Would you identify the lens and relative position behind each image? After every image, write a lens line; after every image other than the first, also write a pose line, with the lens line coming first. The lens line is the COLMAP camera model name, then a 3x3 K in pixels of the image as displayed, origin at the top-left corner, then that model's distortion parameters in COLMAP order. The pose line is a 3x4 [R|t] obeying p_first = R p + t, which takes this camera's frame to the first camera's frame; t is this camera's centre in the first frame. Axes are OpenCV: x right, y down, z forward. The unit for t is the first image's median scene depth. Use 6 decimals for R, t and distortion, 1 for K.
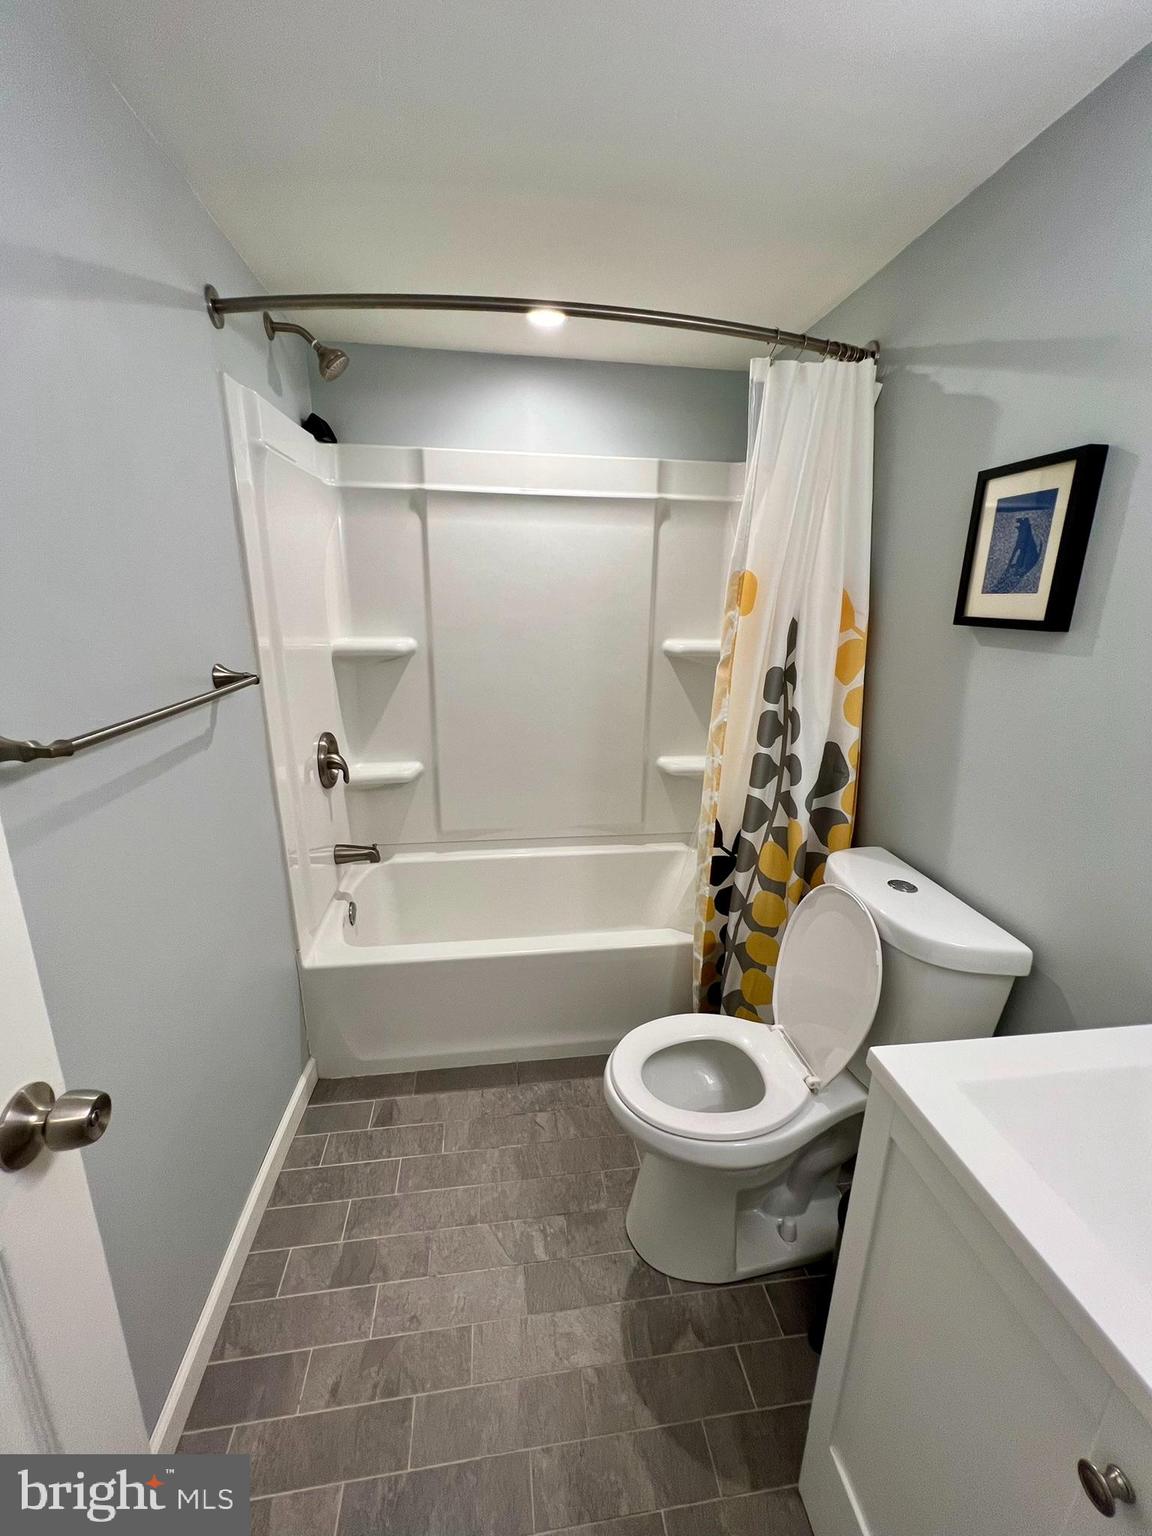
lens RADIAL K [[623.1, 0, 577.8], [0, 623.1, 765.0], [0, 0, 1]] dist [0.000929, 0.000548]
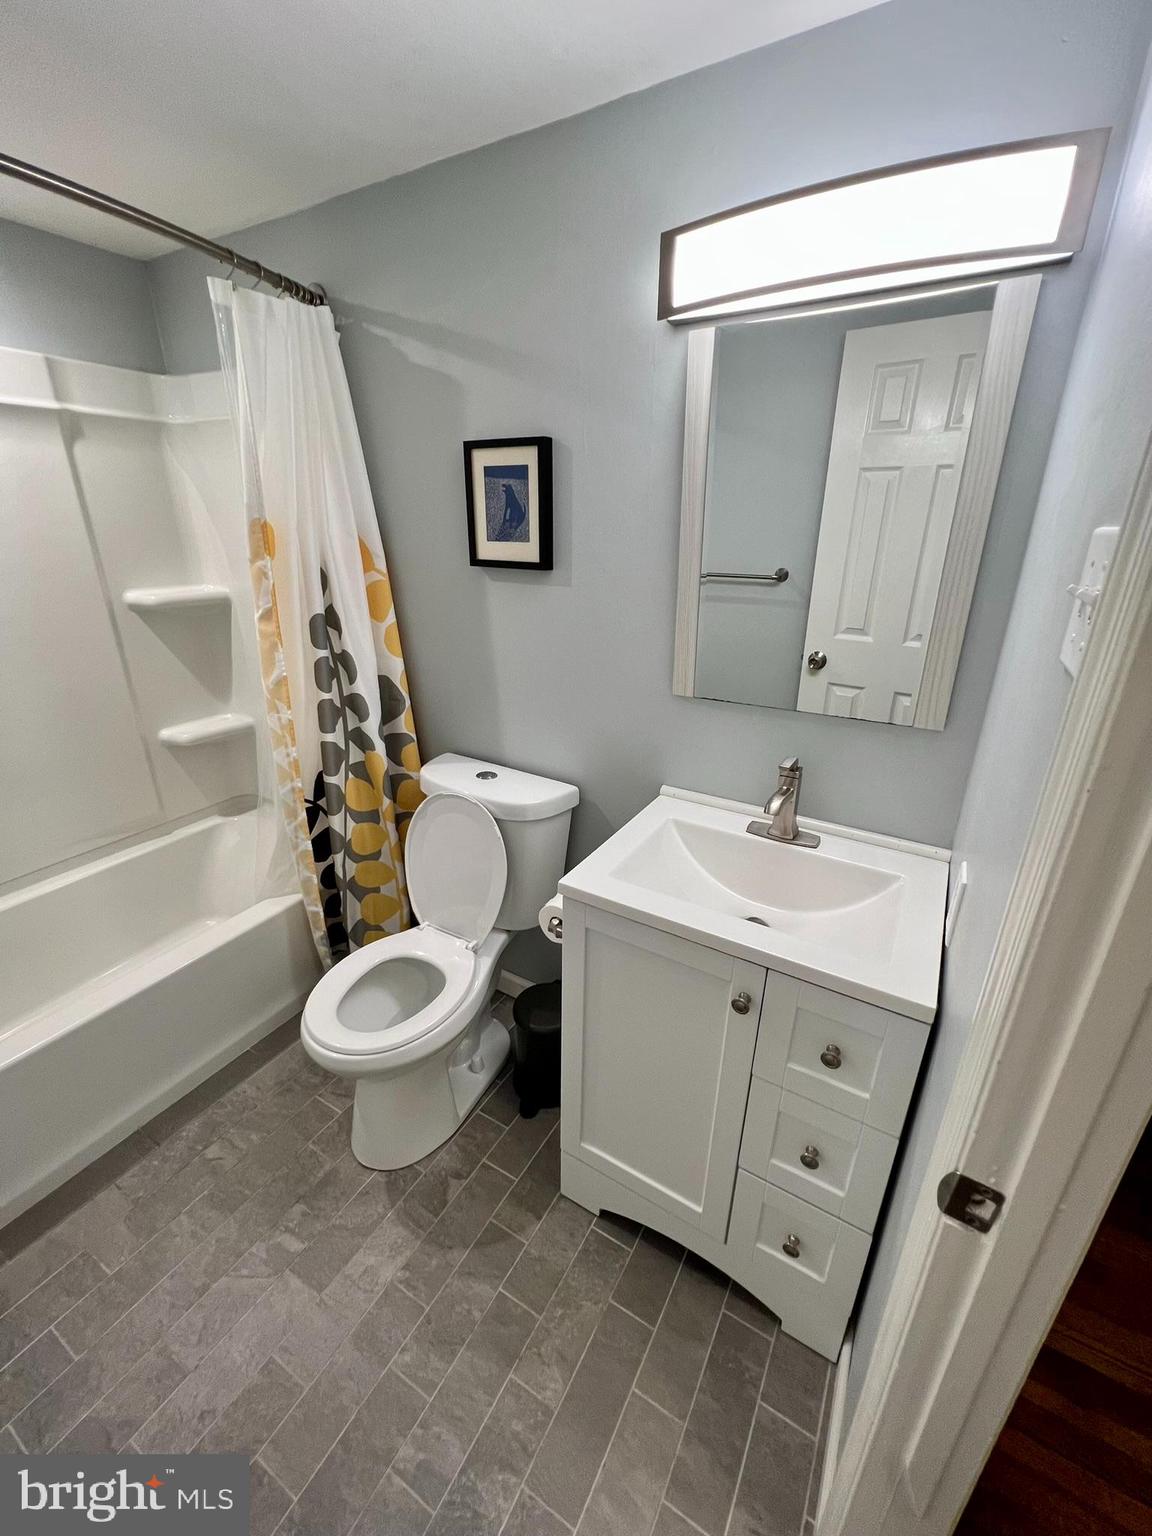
lens RADIAL K [[623.1, 0, 577.8], [0, 623.1, 765.0], [0, 0, 1]] dist [0.000929, 0.000548]
pose [[0.624833, -0.298513, 0.721439, -0.233565], [0.207239, 0.954289, 0.215371, -0.053230], [-0.752752, 0.014940, 0.658135, 0.008325]]
